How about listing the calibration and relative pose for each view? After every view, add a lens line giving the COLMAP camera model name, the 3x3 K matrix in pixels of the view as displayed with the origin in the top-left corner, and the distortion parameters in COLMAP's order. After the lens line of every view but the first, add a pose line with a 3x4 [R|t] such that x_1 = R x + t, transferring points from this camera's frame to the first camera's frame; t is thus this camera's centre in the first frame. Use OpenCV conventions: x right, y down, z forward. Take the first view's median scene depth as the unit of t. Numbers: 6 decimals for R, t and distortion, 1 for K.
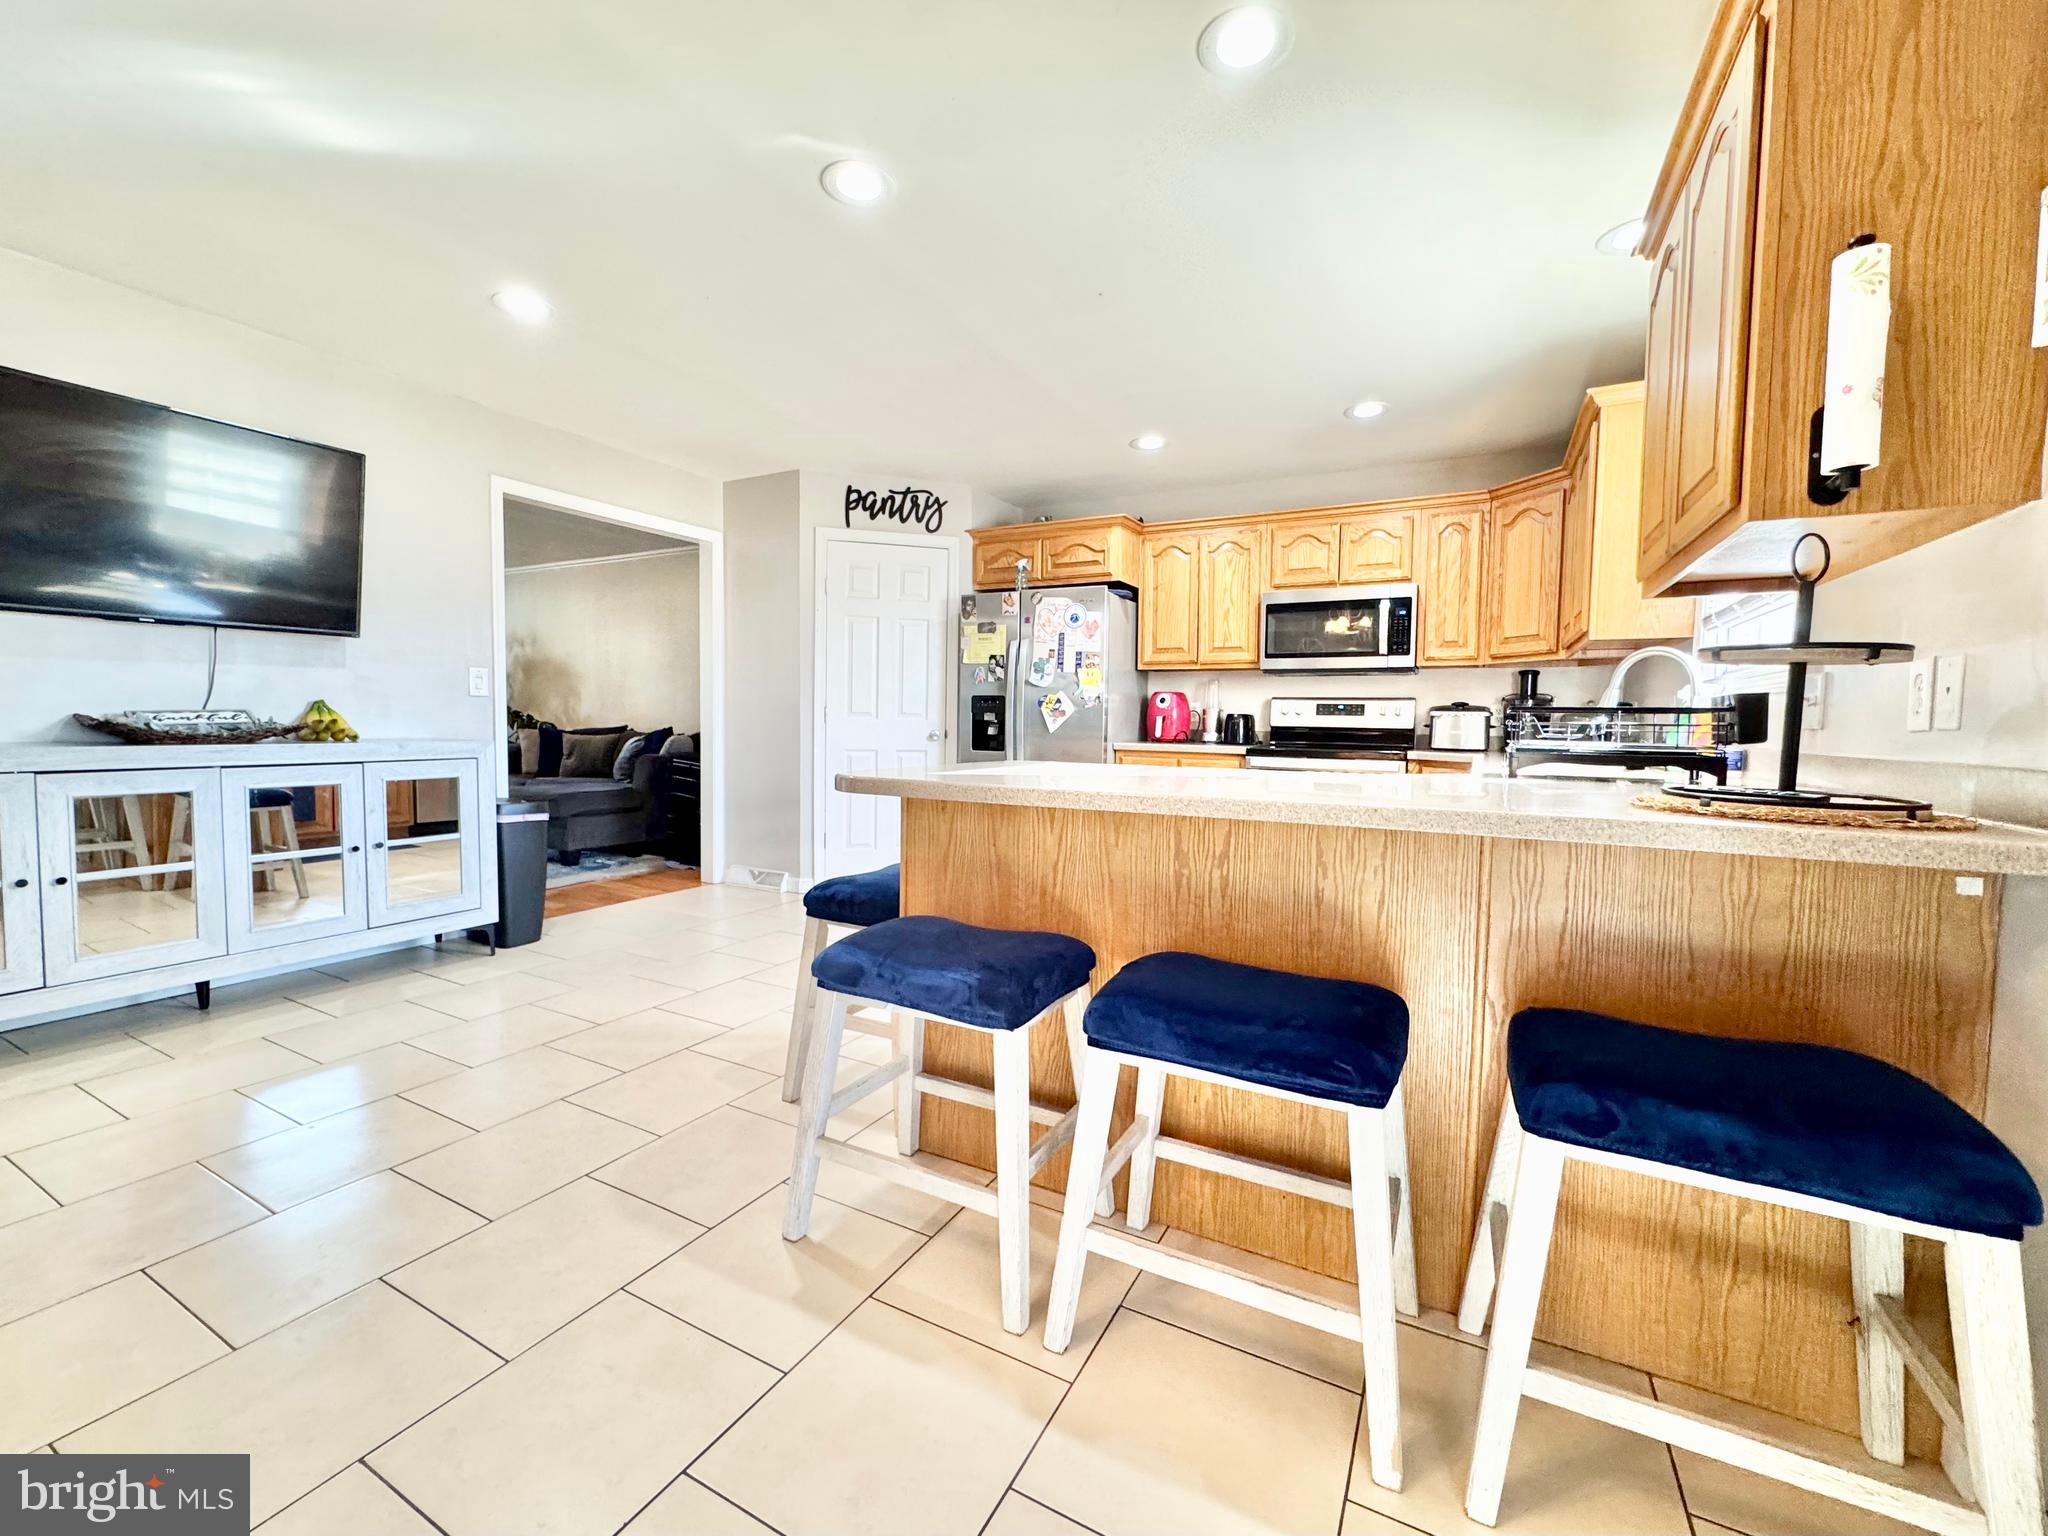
lens RADIAL K [[825.6, 0, 1035.0], [0, 825.6, 766.2], [0, 0, 1]] dist [0.001783, -0.000237]
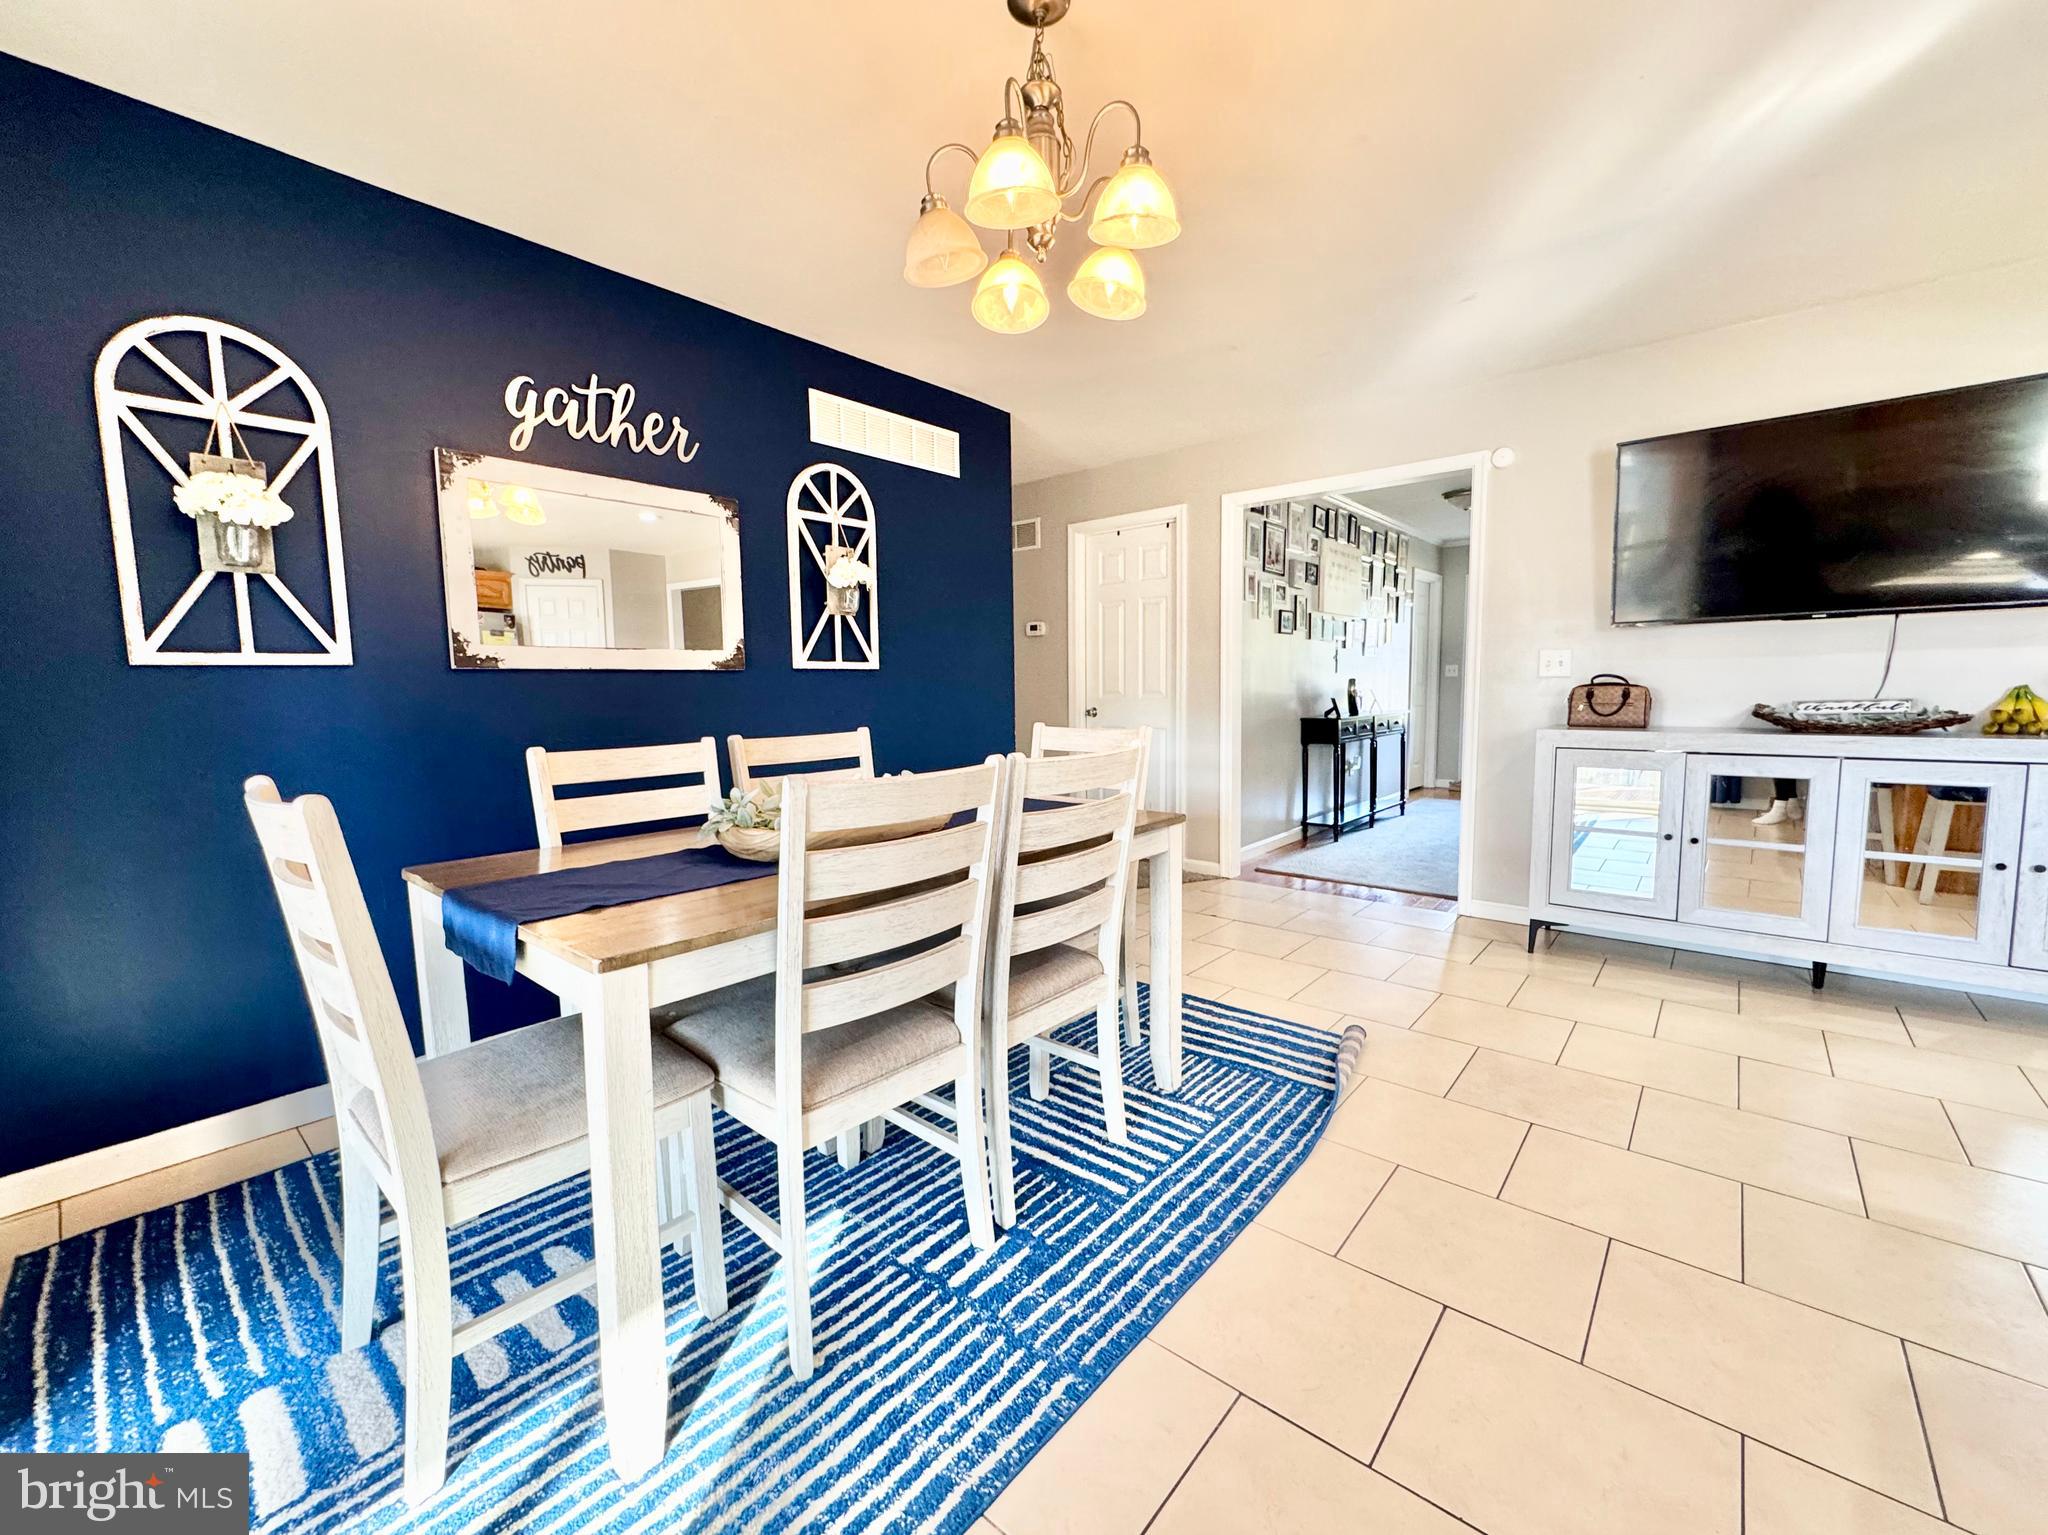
lens RADIAL K [[825.6, 0, 1037.1], [0, 825.6, 767.1], [0, 0, 1]] dist [0.001783, -0.000237]
pose [[-0.221698, 0.074438, -0.972270, 0.201873], [-0.046120, 0.995166, 0.086707, -0.028027], [0.974024, 0.064064, -0.217193, 0.248521]]
